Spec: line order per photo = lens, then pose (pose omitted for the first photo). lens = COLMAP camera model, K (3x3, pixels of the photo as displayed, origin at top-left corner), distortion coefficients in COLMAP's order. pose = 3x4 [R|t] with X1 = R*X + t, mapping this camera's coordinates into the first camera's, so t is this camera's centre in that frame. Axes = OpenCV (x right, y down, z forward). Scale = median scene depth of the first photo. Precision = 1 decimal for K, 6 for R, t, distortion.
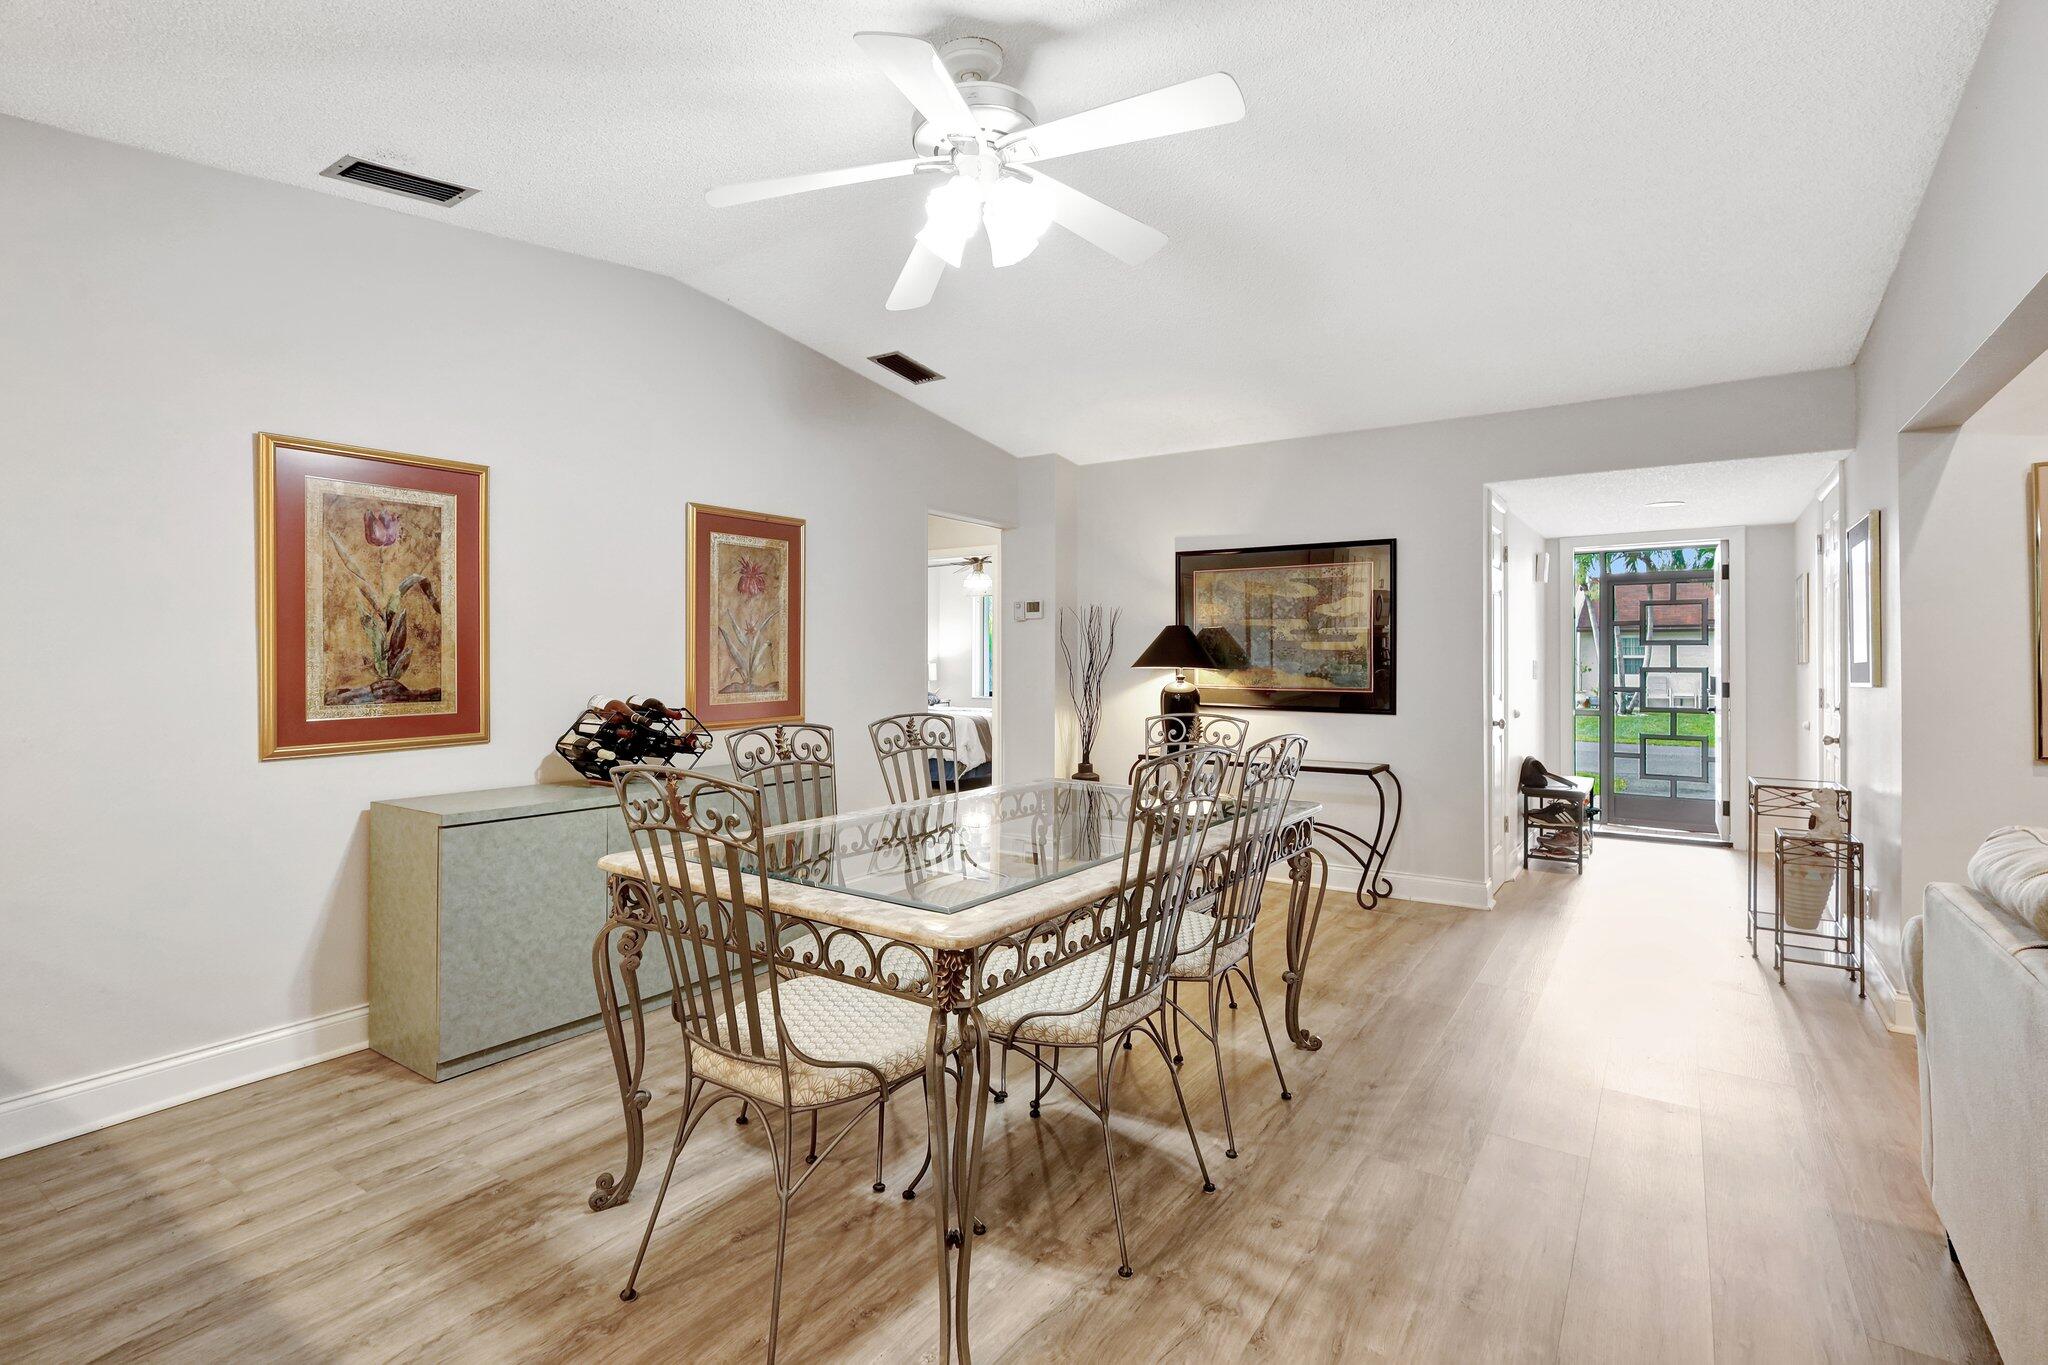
lens RADIAL K [[954.0, 0, 1041.2], [0, 954.0, 651.5], [0, 0, 1]] dist [-0.000304, 0.002051]
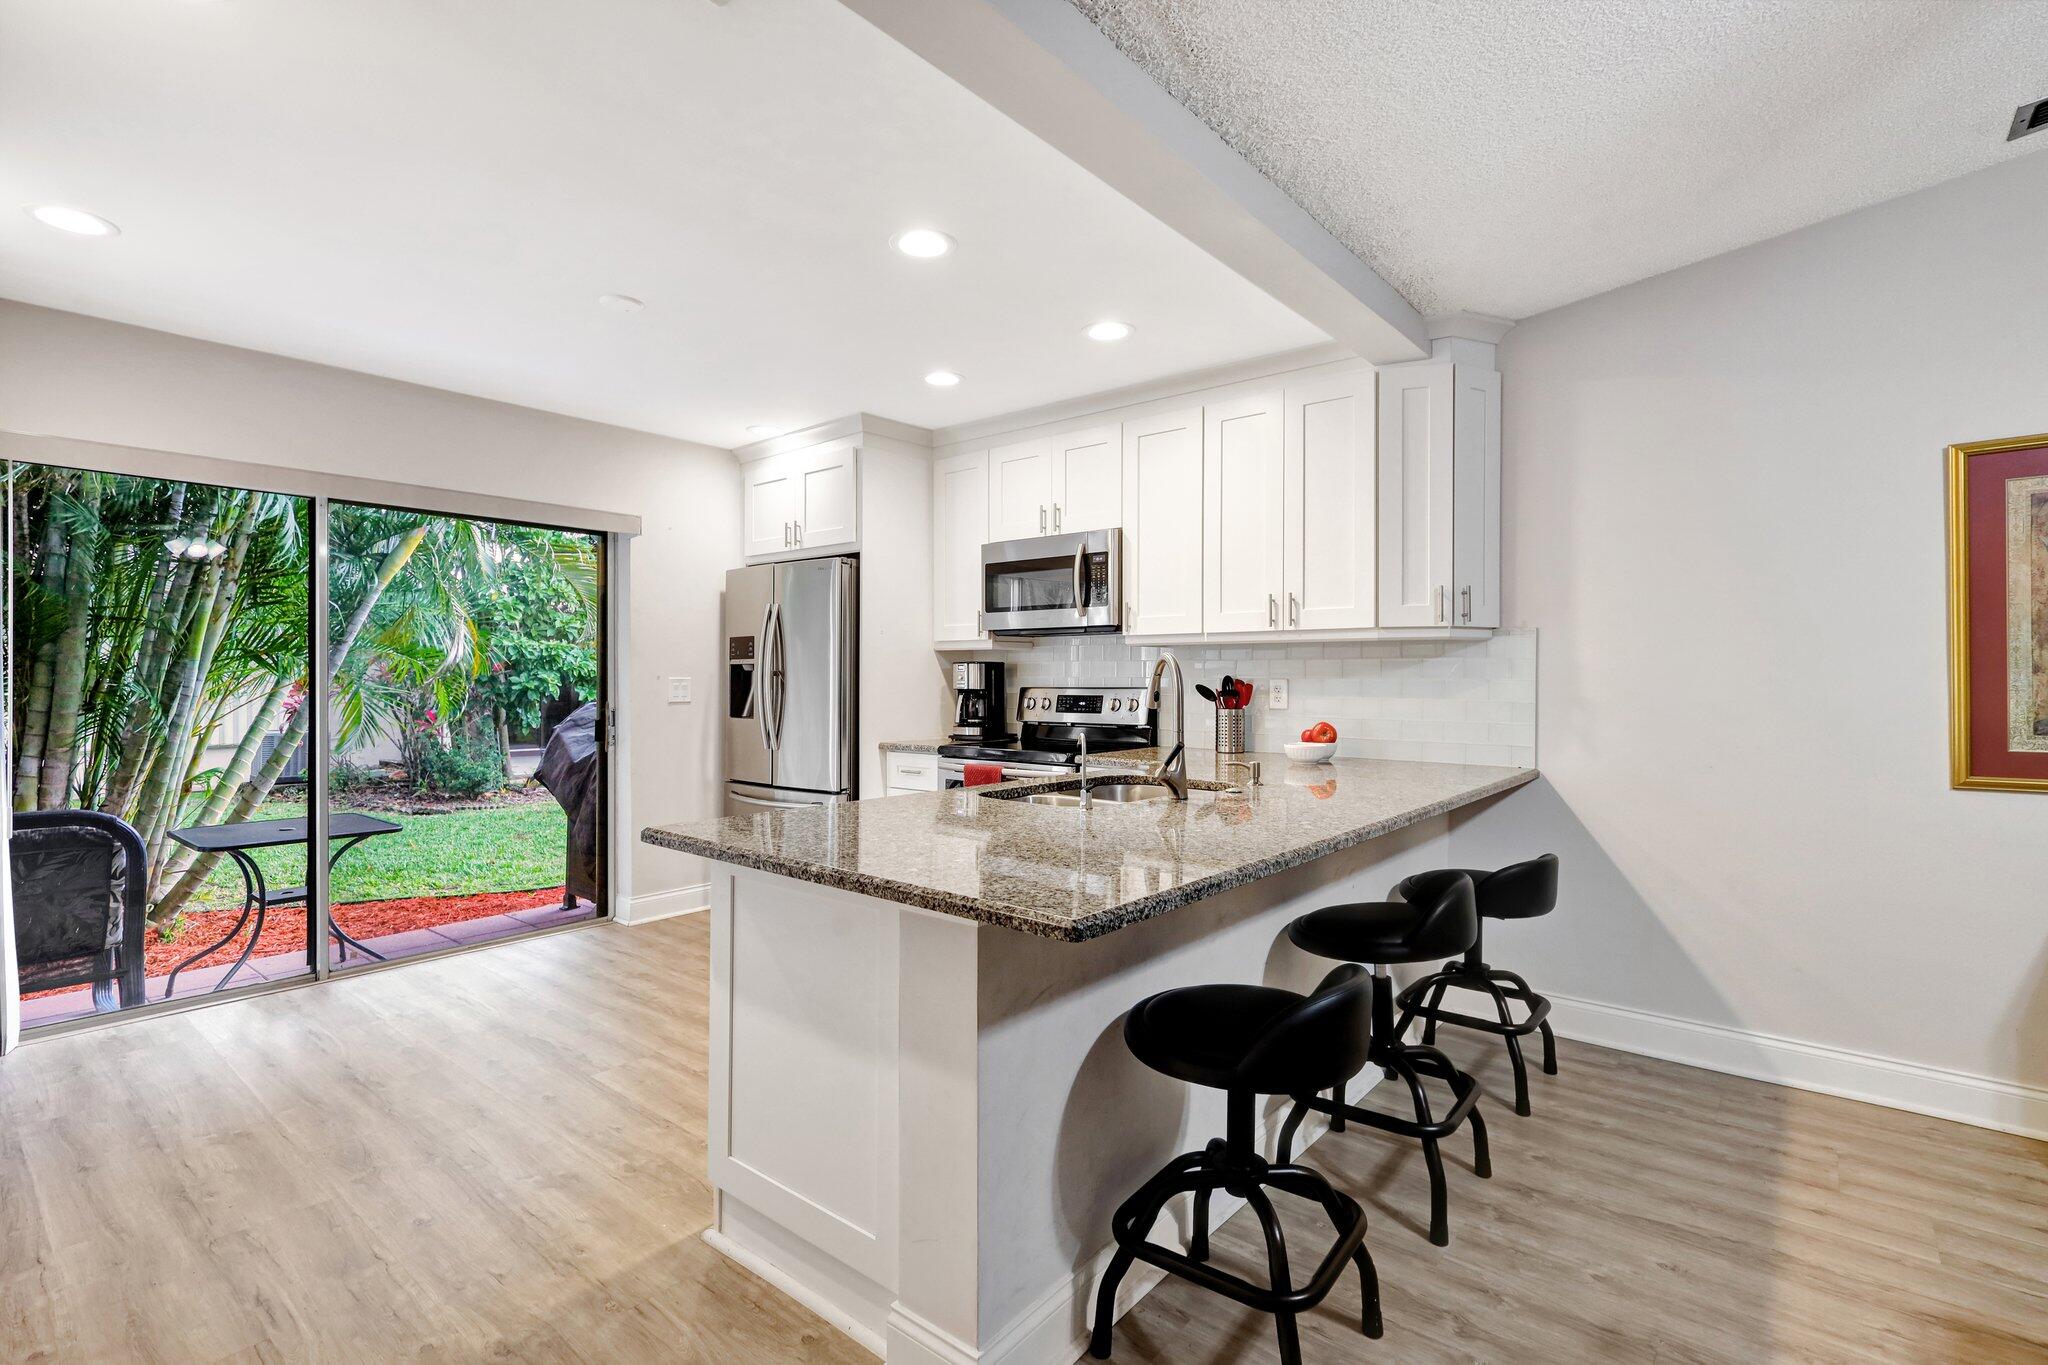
lens RADIAL K [[954.0, 0, 1029.9], [0, 954.0, 682.4], [0, 0, 1]] dist [-0.000304, 0.002051]
pose [[-0.099773, 0.002230, -0.995008, 0.239778], [0.003219, 0.999993, 0.001918, 0.003554], [0.995005, -0.003012, -0.099779, 0.185051]]
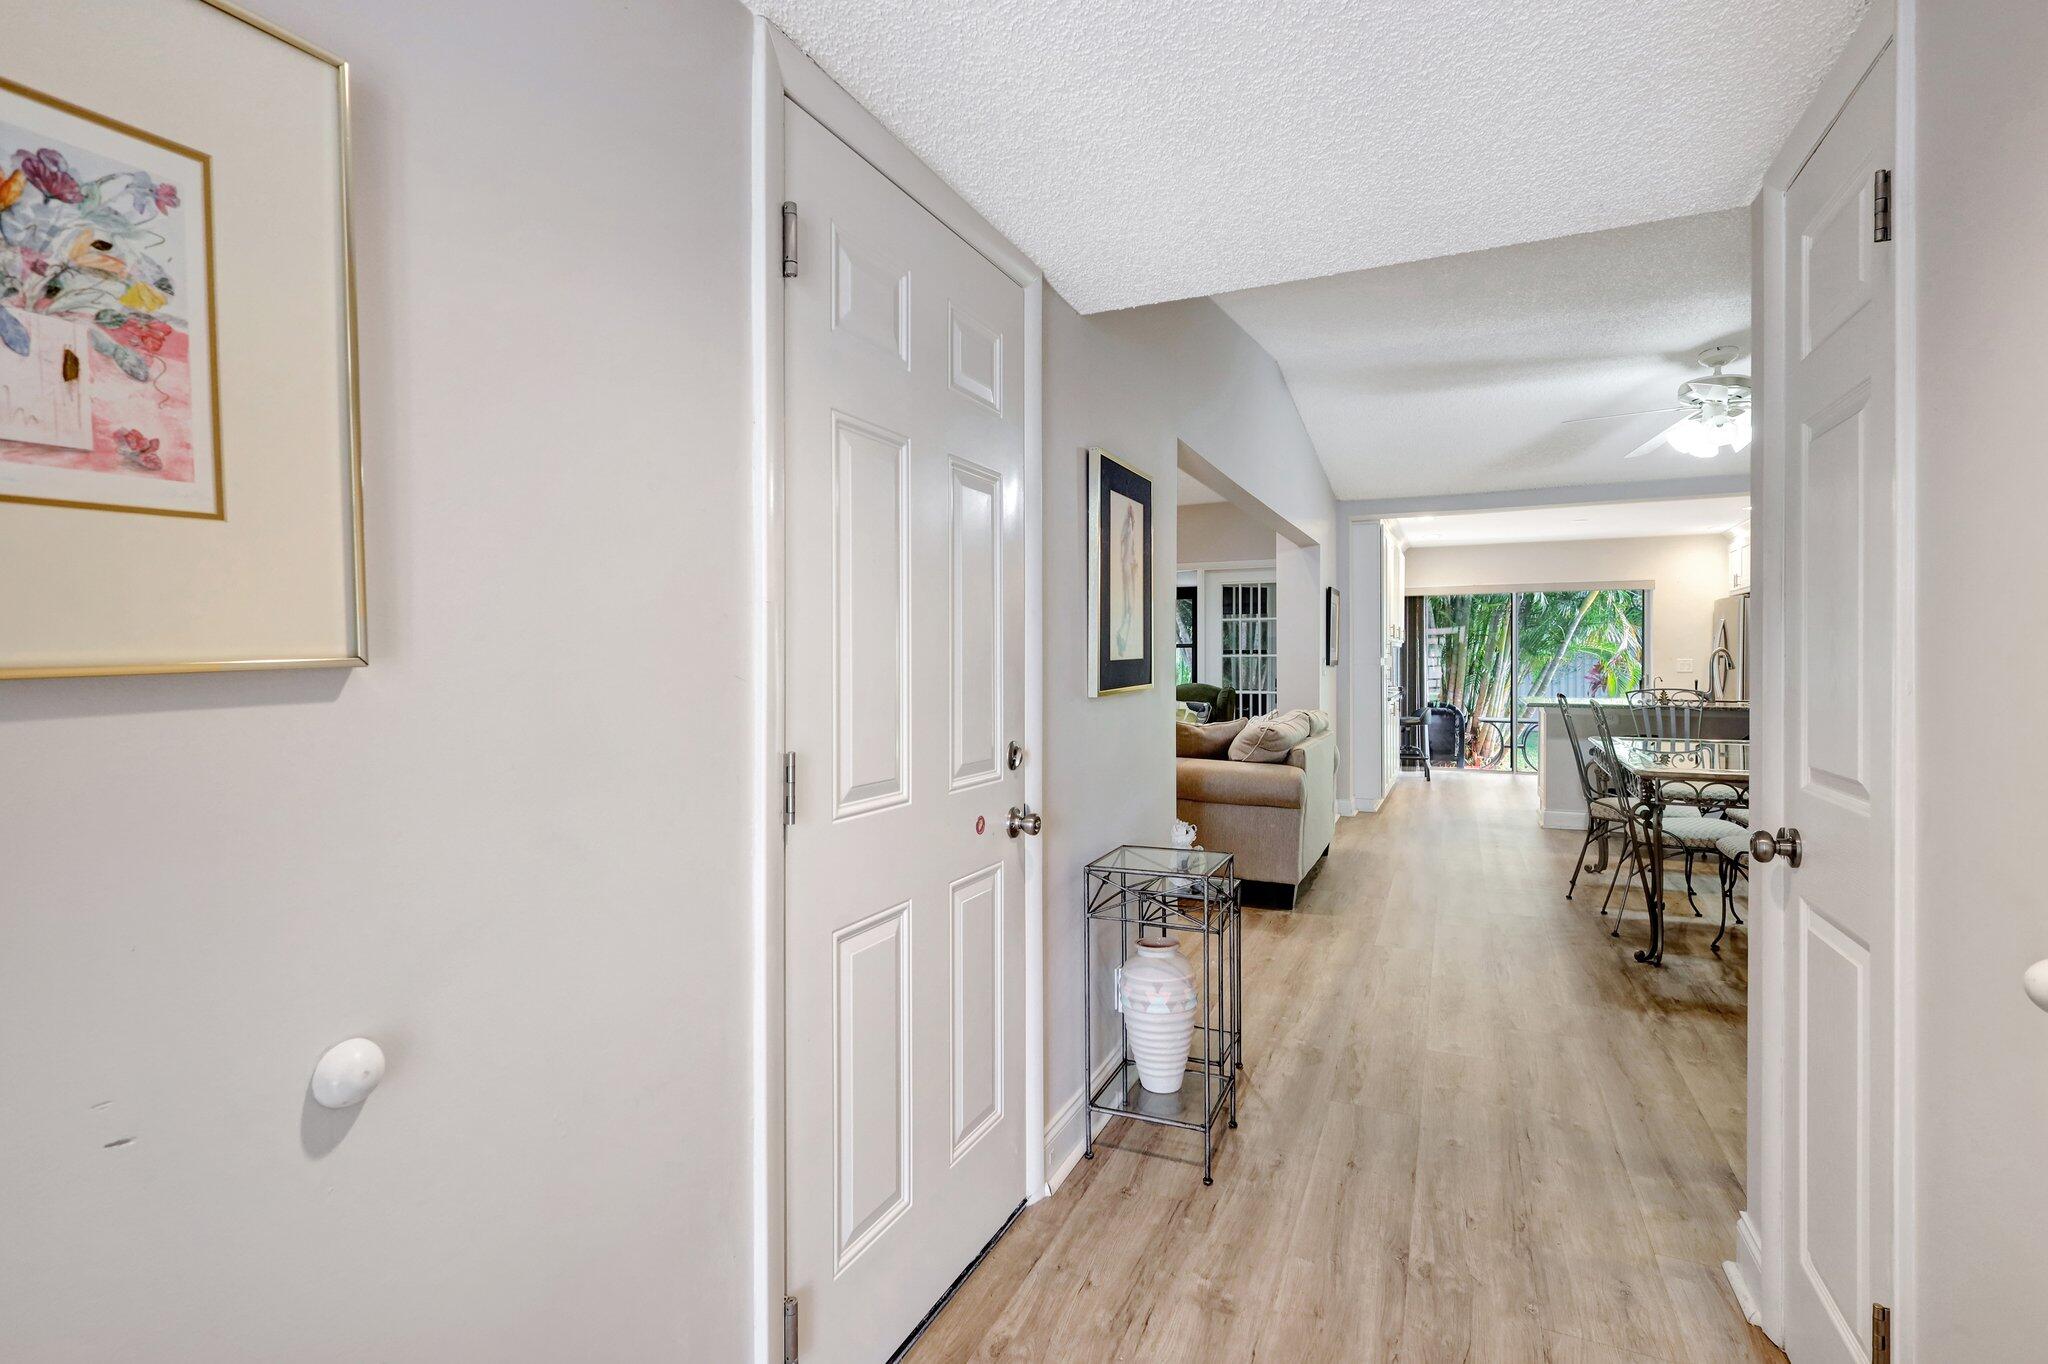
lens RADIAL K [[954.0, 0, 1022.4], [0, 954.0, 680.1], [0, 0, 1]] dist [-0.000304, 0.002051]
pose [[-0.985410, -0.001684, -0.170190, 1.299572], [-0.004273, 0.999881, 0.014848, 0.027577], [0.170145, 0.015358, -0.985299, 2.056090]]
